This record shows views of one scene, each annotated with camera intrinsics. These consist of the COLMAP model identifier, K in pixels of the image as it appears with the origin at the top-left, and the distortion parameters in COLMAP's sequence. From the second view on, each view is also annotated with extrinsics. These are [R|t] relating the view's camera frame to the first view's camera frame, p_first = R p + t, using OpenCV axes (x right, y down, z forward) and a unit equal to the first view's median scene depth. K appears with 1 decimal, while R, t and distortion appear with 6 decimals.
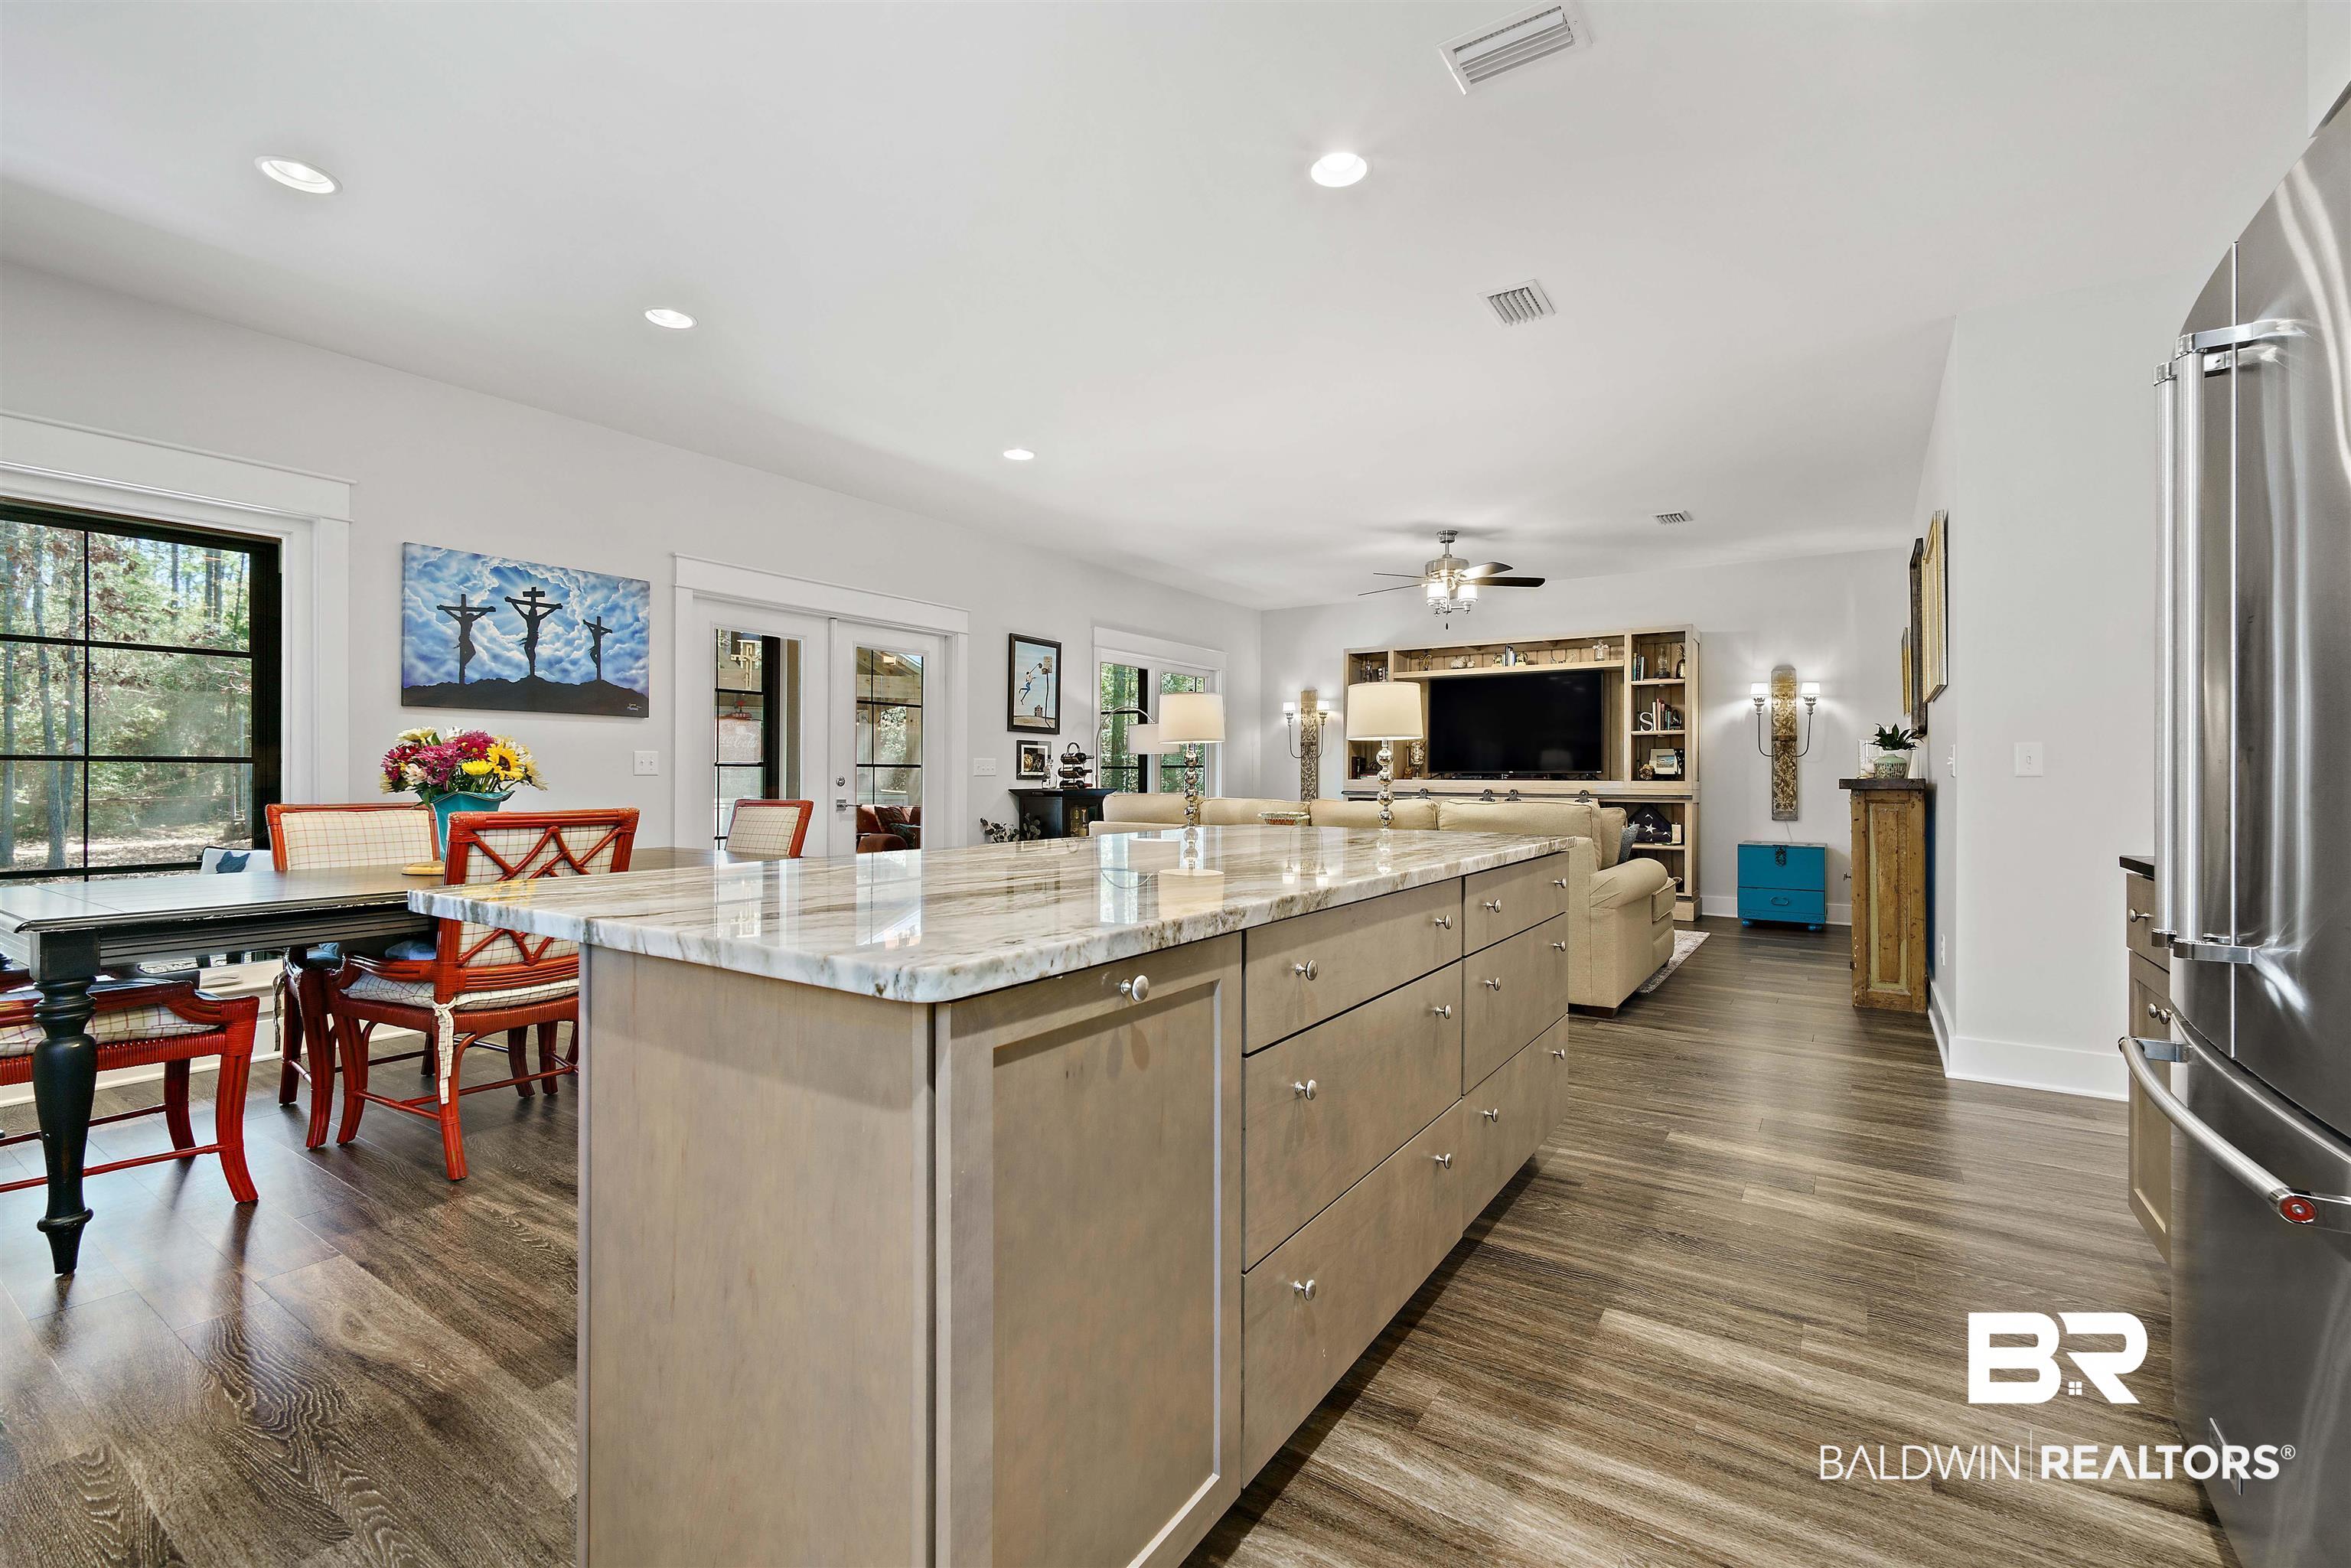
lens RADIAL K [[1022.7, 0, 1183.3], [0, 1022.7, 775.2], [0, 0, 1]] dist [-0.001180, -0.000371]
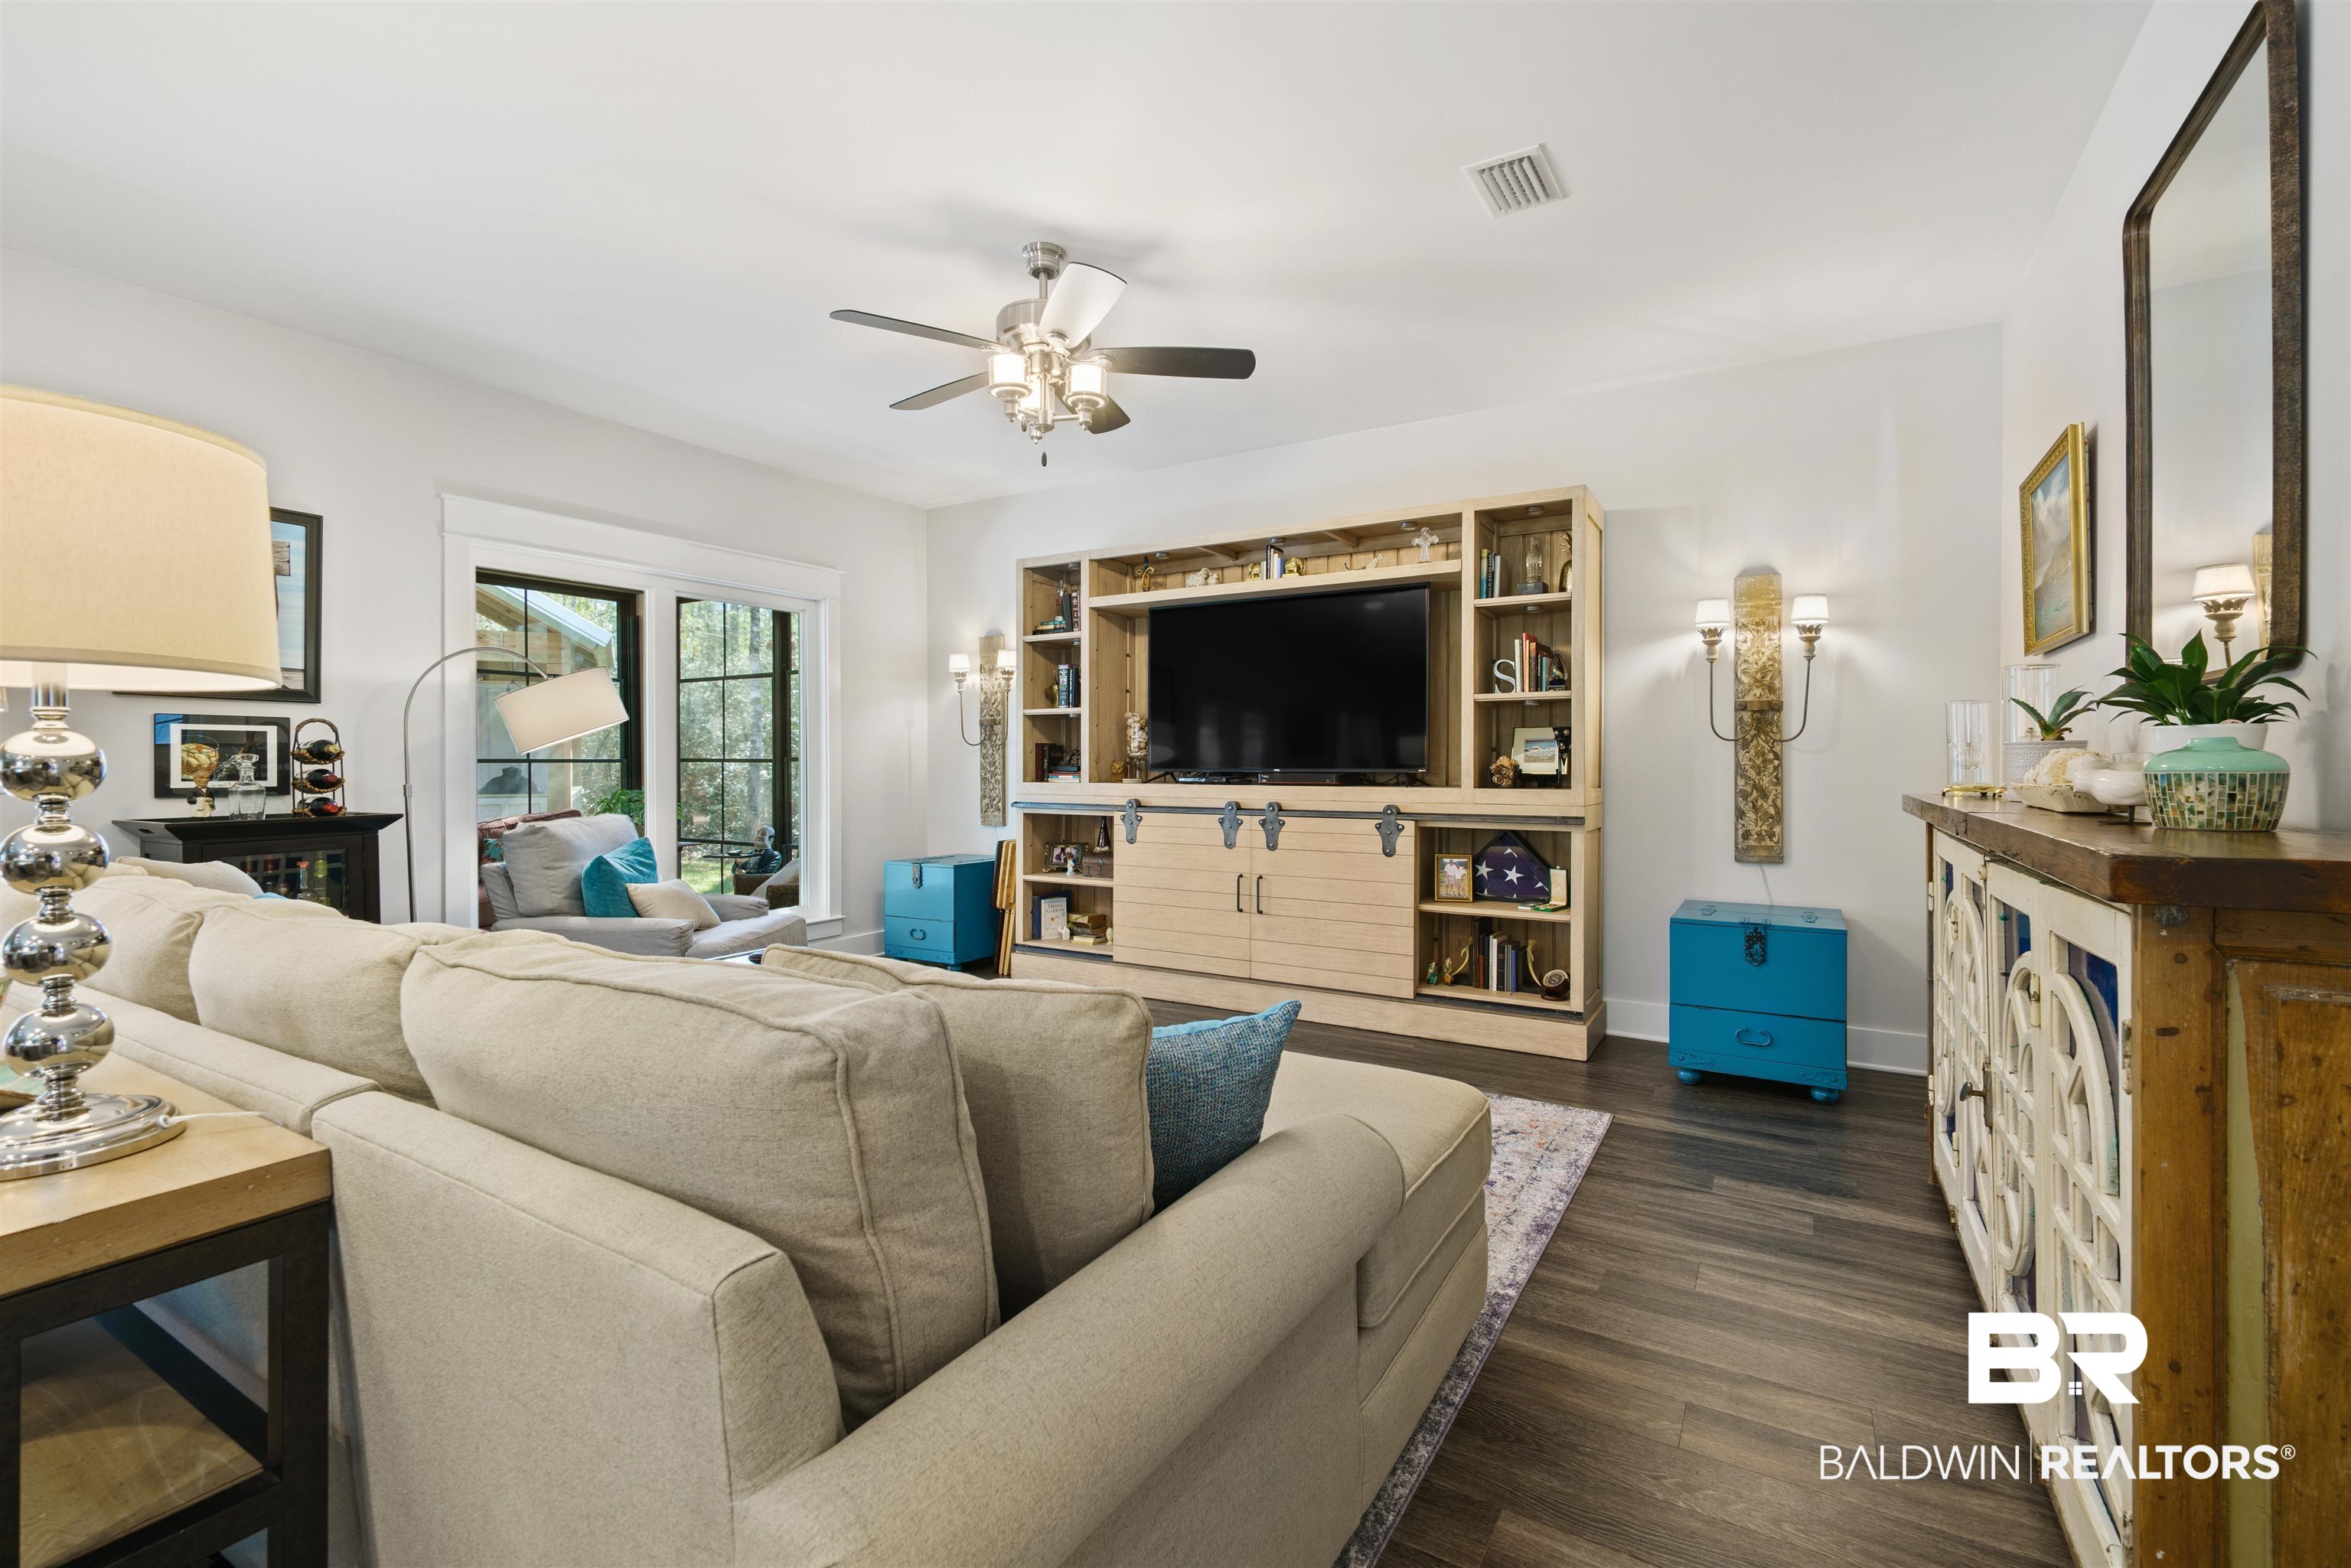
lens RADIAL K [[1022.7, 0, 1183.3], [0, 1022.7, 775.2], [0, 0, 1]] dist [-0.001180, -0.000371]
pose [[0.999017, -0.005845, 0.043950, 0.266824], [0.005162, 0.999864, 0.015637, -0.010330], [-0.044036, -0.015395, 0.998911, 0.482895]]
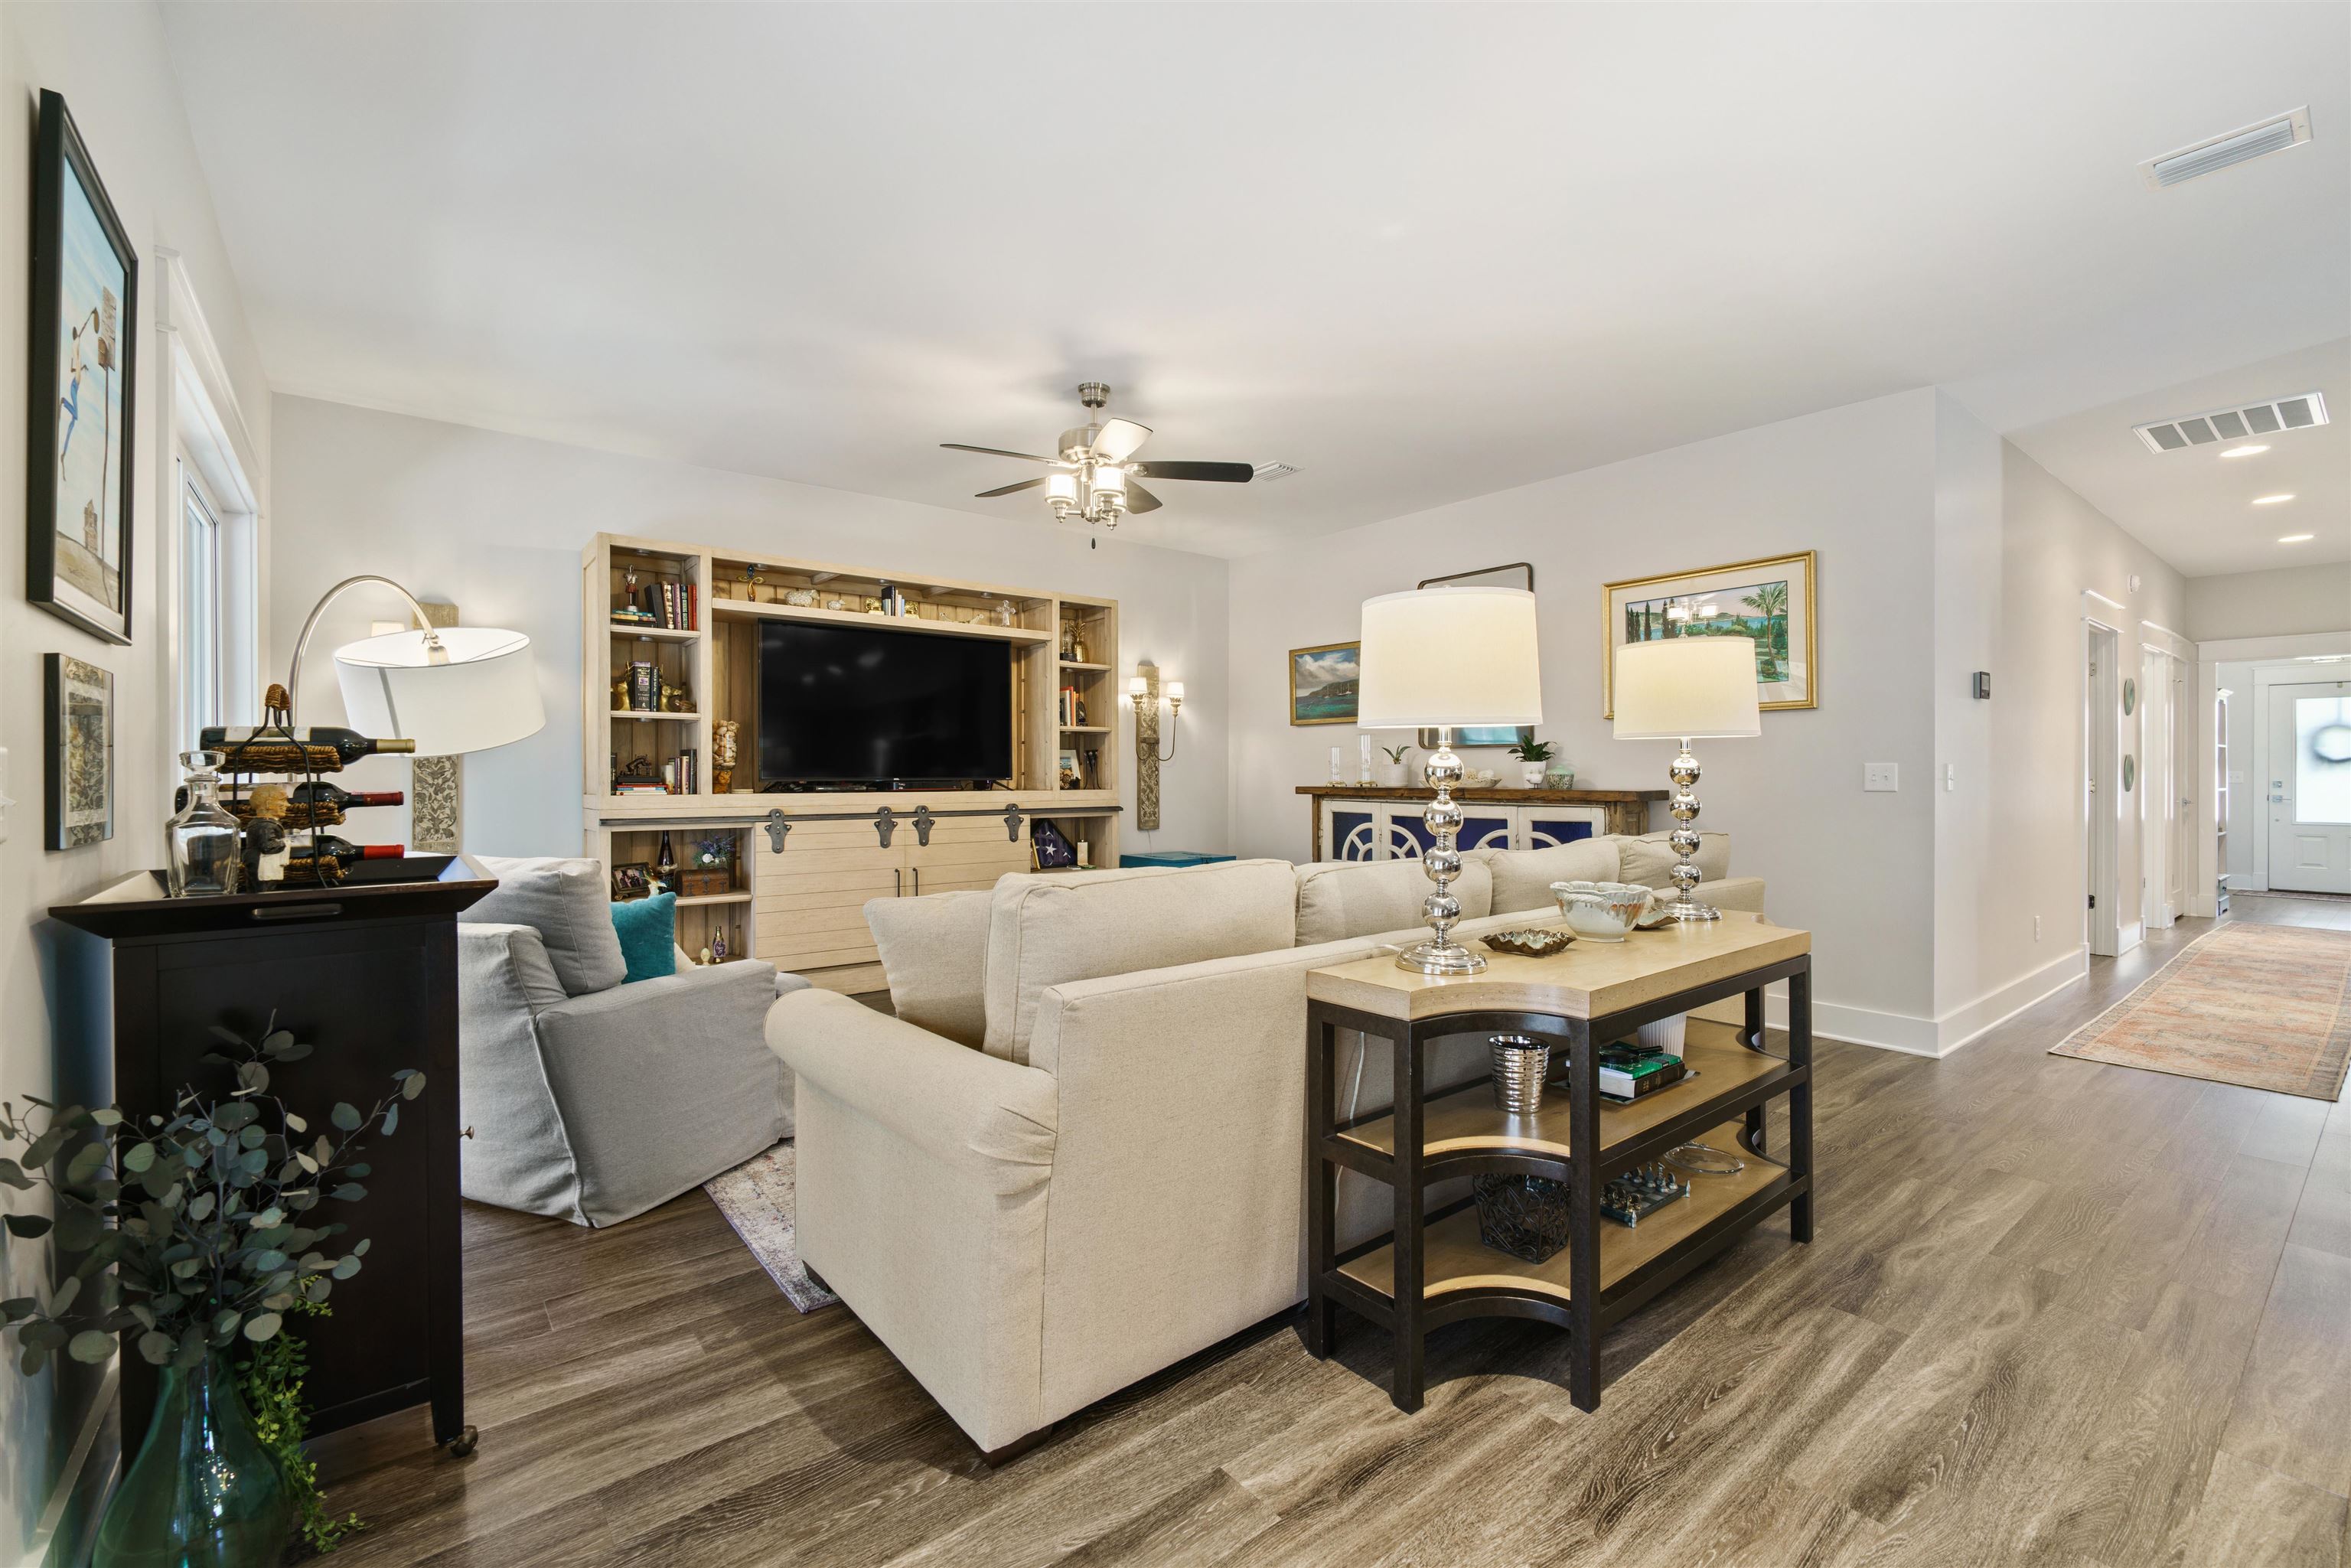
lens RADIAL K [[994.9, 0, 1183.2], [0, 994.9, 792.4], [0, 0, 1]] dist [-0.016466, 0.000007]
pose [[0.300325, -0.023420, 0.953549, -0.255349], [0.000037, 0.999699, 0.024542, -0.011343], [-0.953837, -0.007335, 0.300235, 0.691167]]
